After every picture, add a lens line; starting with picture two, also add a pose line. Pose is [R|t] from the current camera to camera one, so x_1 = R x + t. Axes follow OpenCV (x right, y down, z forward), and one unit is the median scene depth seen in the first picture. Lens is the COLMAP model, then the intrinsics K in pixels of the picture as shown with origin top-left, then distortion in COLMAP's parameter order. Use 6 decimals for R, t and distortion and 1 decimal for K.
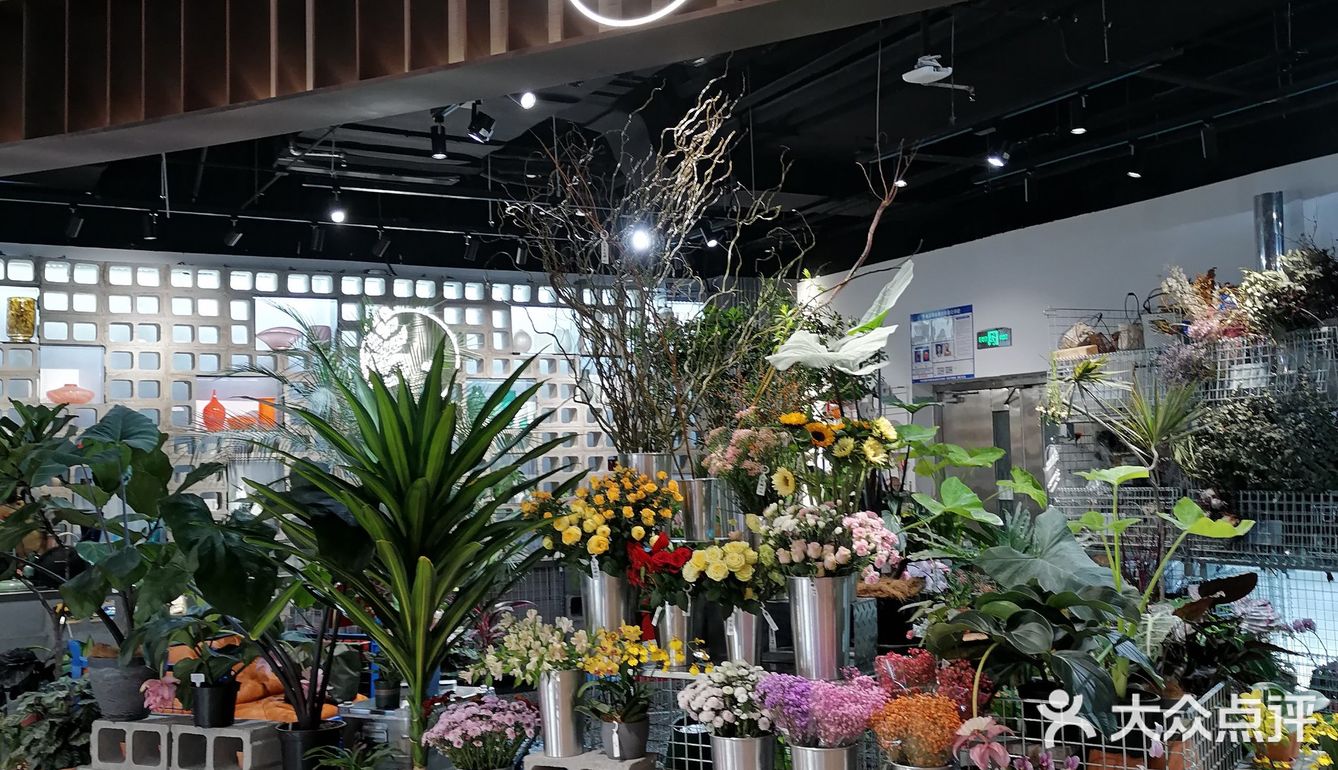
lens RADIAL K [[1359.8, 0, 669.0], [0, 1359.8, 385.0], [0, 0, 1]] dist [0.074814, -0.014136]
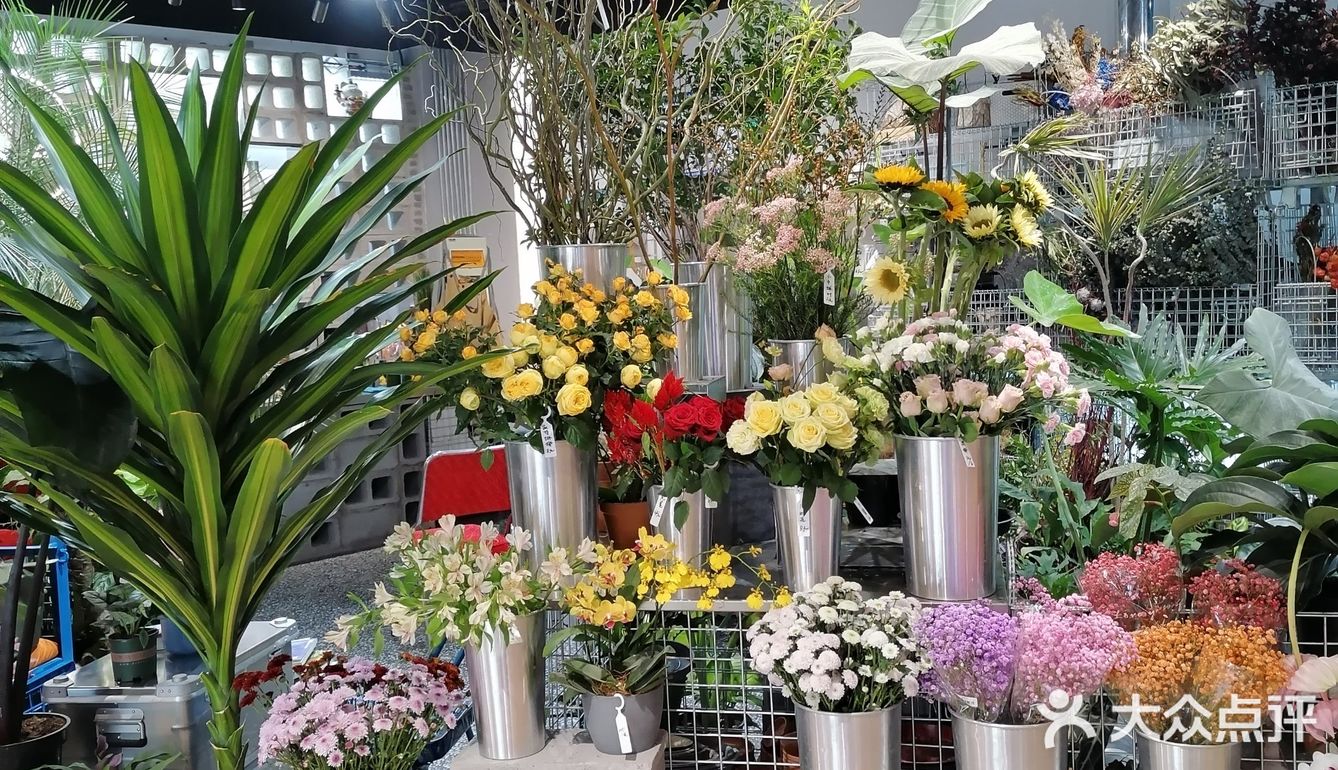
lens RADIAL K [[1359.8, 0, 669.0], [0, 1359.8, 385.0], [0, 0, 1]] dist [0.074814, -0.014136]
pose [[0.954265, -0.047267, 0.295203, -0.182434], [0.008543, 0.991330, 0.131115, 0.035985], [-0.298841, -0.122597, 0.946395, 0.442138]]
